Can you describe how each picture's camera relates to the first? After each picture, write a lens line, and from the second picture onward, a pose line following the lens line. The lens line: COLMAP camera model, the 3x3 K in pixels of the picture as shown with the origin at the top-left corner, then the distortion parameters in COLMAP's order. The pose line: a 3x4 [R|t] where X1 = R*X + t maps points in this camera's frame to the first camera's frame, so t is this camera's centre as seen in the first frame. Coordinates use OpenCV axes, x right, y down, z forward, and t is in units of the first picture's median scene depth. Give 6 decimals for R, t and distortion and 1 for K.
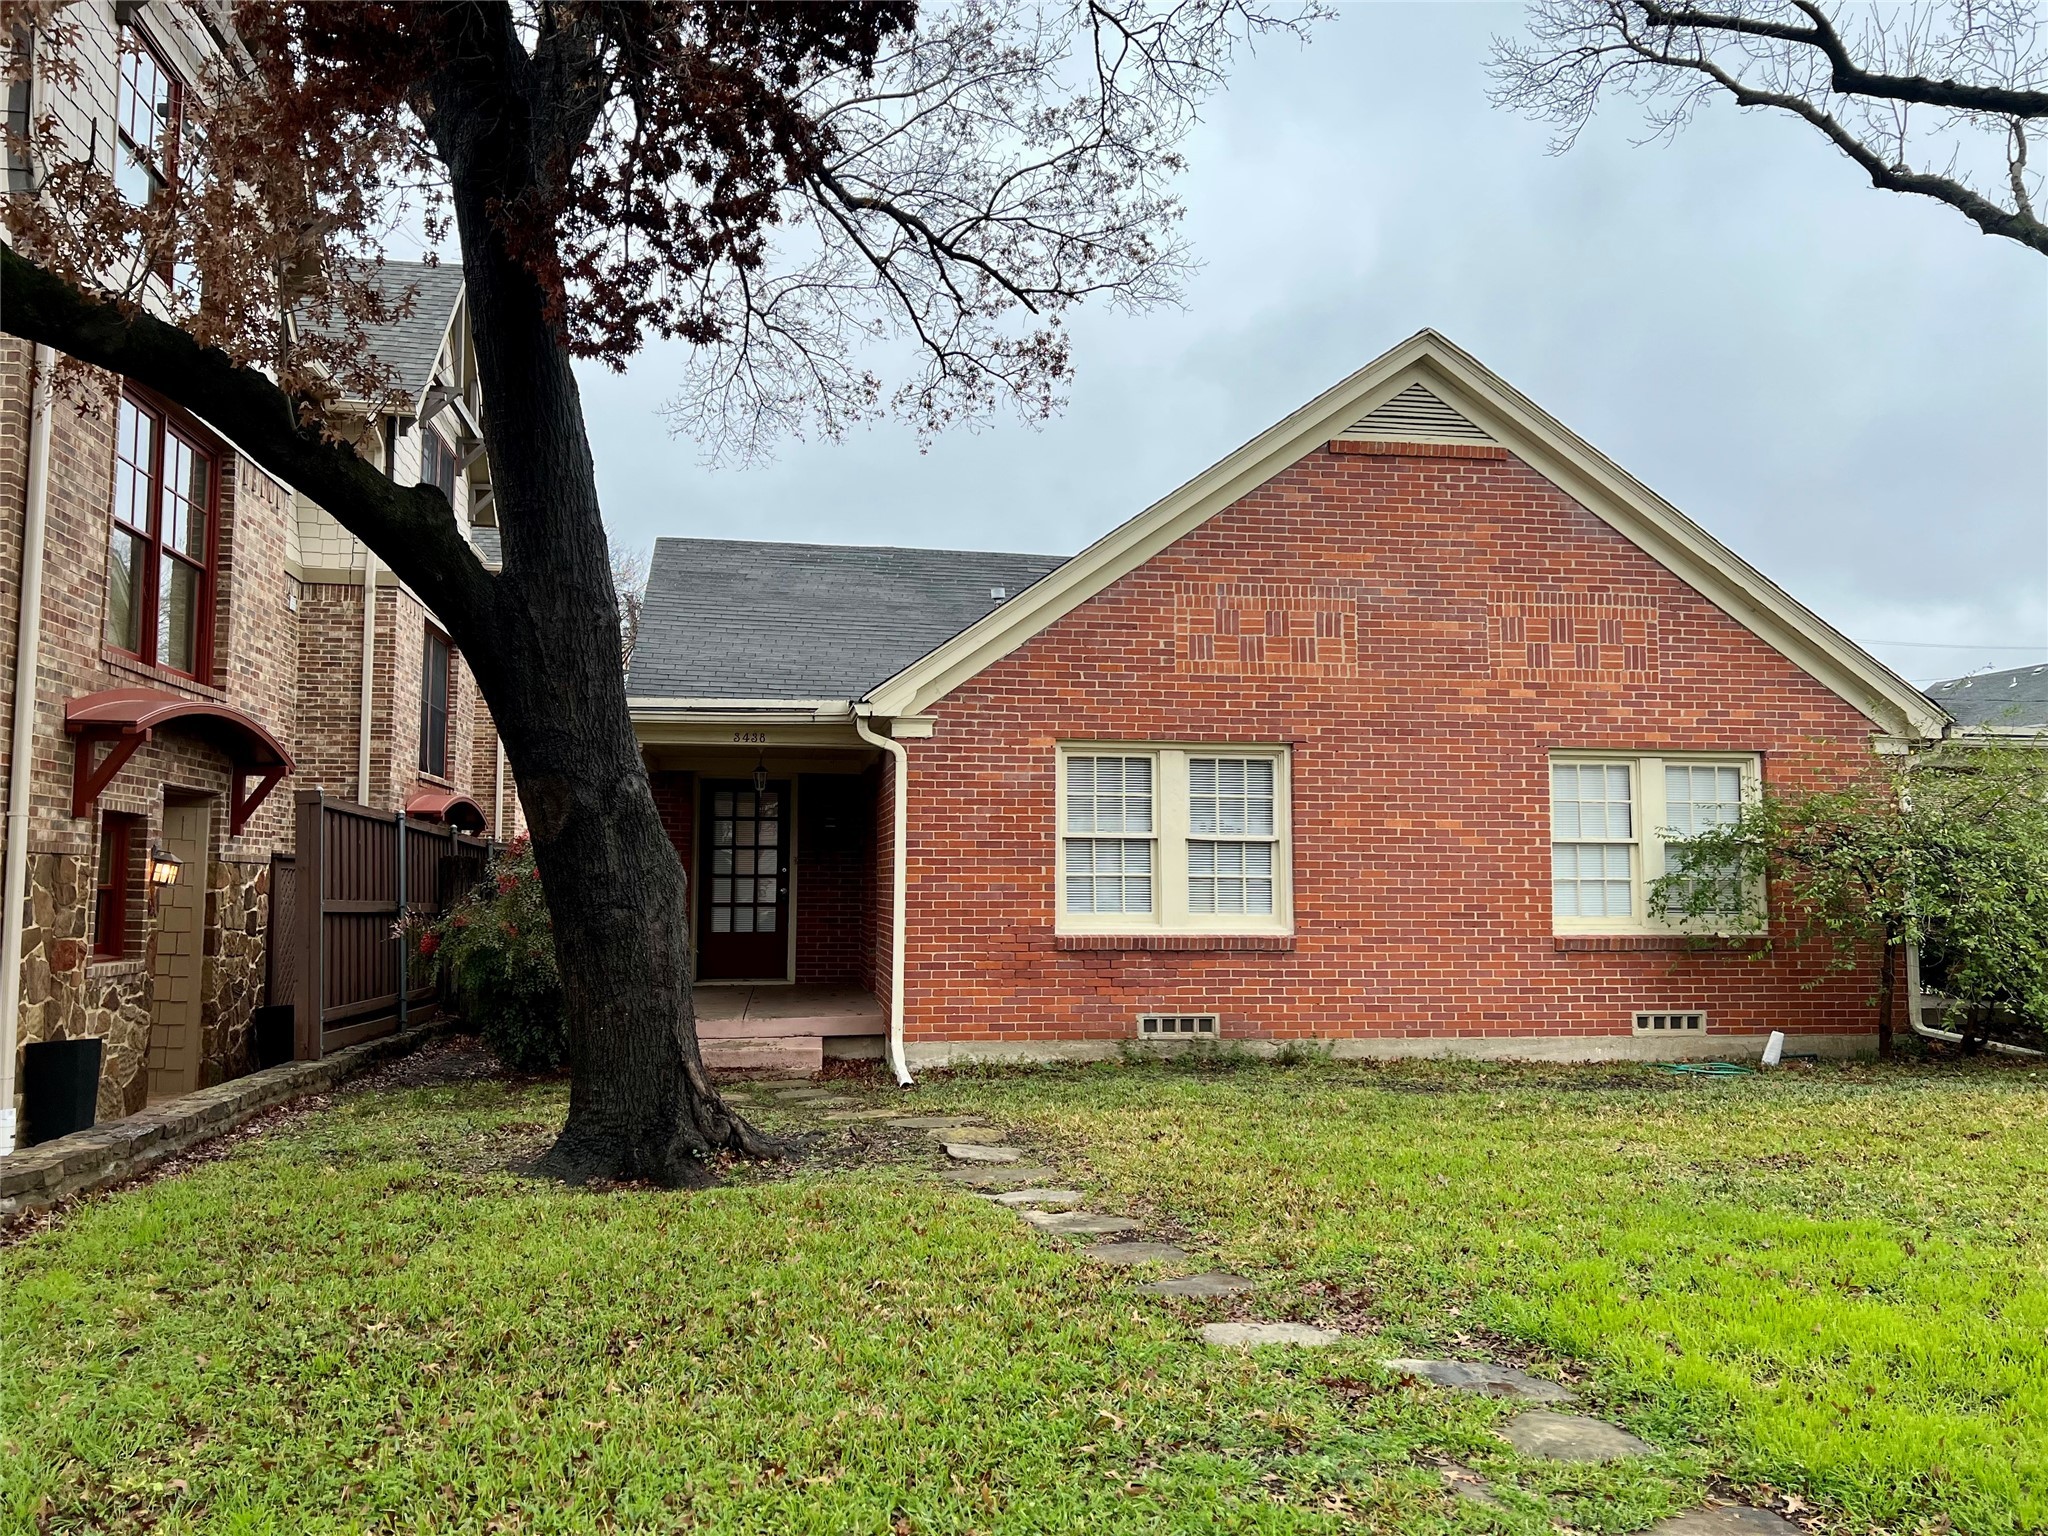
lens RADIAL K [[1356.0, 0, 1024.0], [0, 1356.0, 768.0], [0, 0, 1]] dist [0.062588, -0.084205]
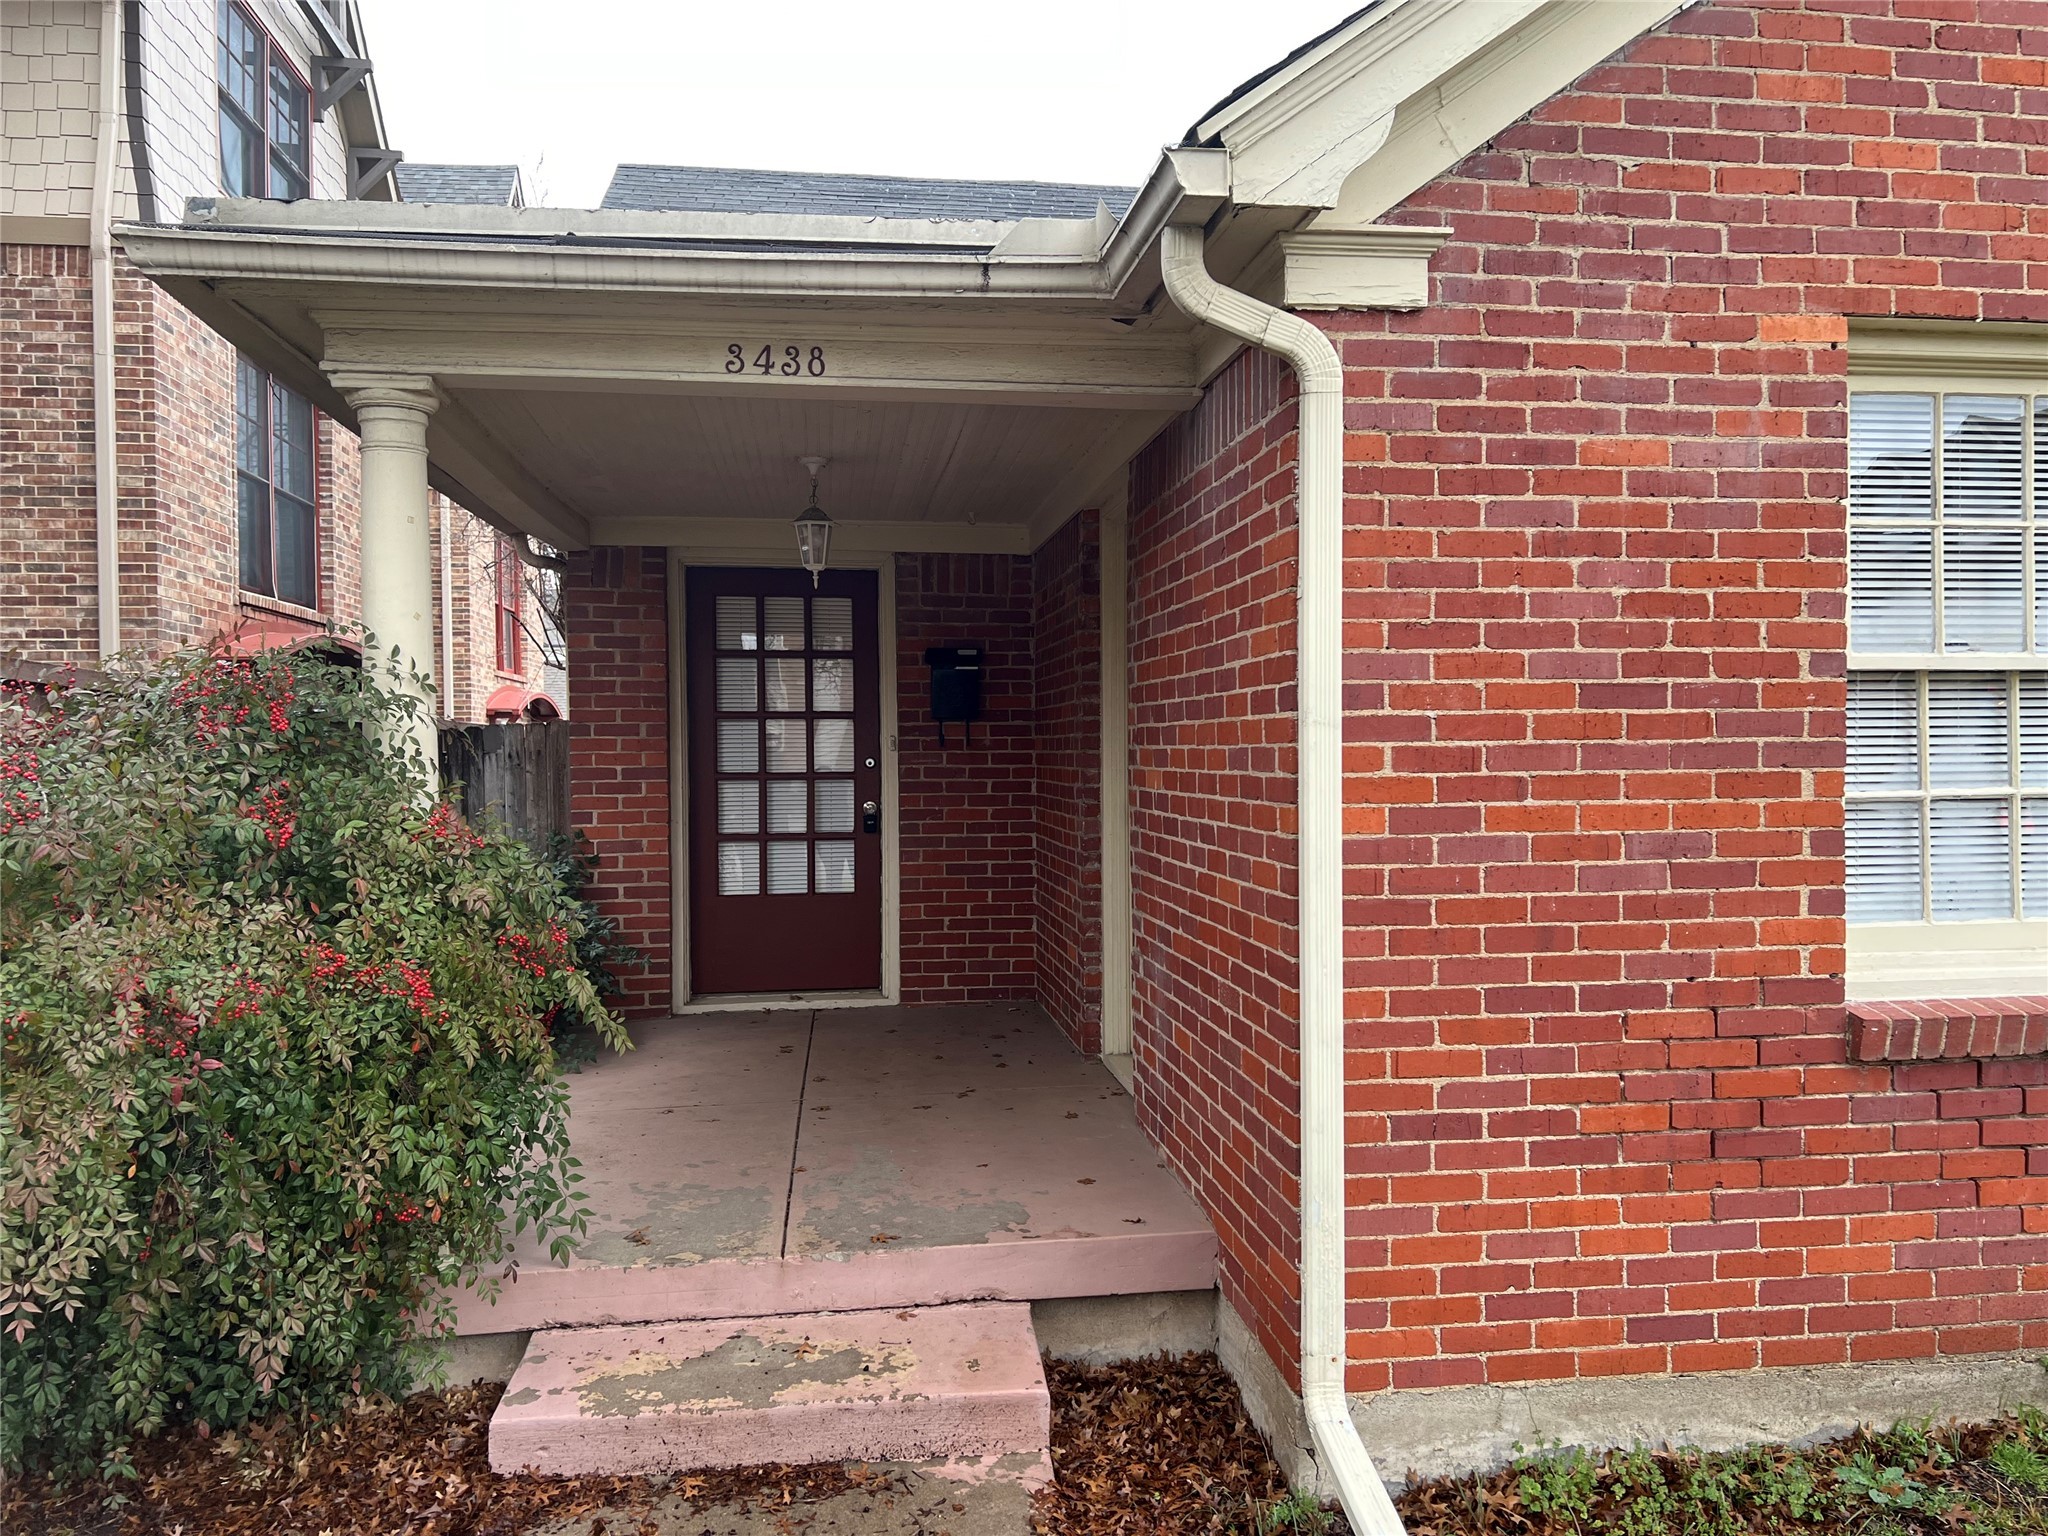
lens RADIAL K [[1356.0, 0, 1024.0], [0, 1356.0, 768.0], [0, 0, 1]] dist [0.062588, -0.084205]
pose [[0.999222, -0.010308, -0.038061, -0.138372], [0.014060, 0.994924, 0.099647, 0.040832], [0.036840, -0.100104, 0.994295, 0.704167]]
